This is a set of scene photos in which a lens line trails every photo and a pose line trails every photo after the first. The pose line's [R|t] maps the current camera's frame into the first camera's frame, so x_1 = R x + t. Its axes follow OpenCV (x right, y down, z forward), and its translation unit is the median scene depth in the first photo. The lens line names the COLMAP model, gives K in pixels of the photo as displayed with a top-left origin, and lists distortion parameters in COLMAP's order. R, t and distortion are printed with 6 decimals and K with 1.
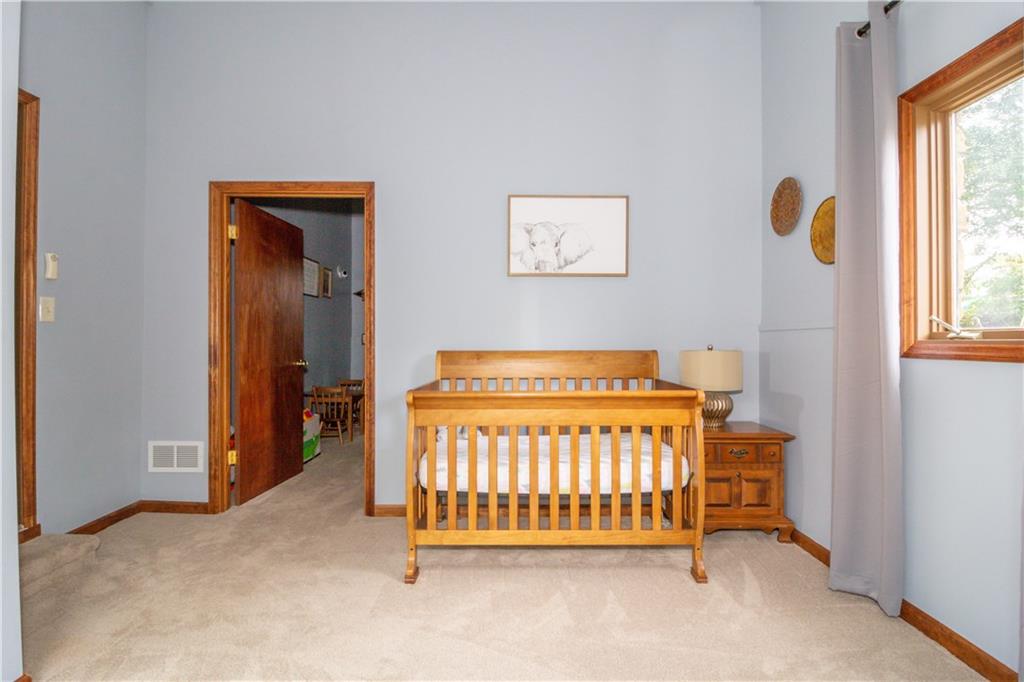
lens RADIAL K [[477.1, 0, 519.5], [0, 477.1, 342.1], [0, 0, 1]] dist [0.002691, -0.014561]
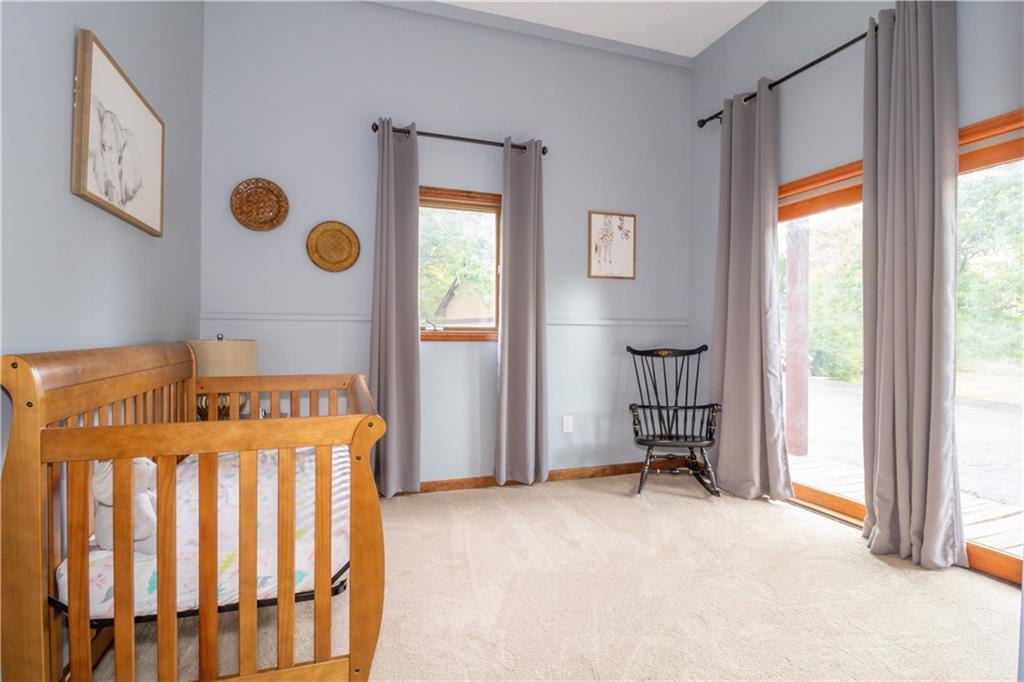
lens RADIAL K [[477.1, 0, 519.5], [0, 477.1, 342.1], [0, 0, 1]] dist [0.002691, -0.014561]
pose [[-0.297289, -0.024006, 0.954486, -0.642542], [-0.001785, 0.999696, 0.024587, -0.004113], [-0.954786, 0.005606, -0.297241, 0.763473]]
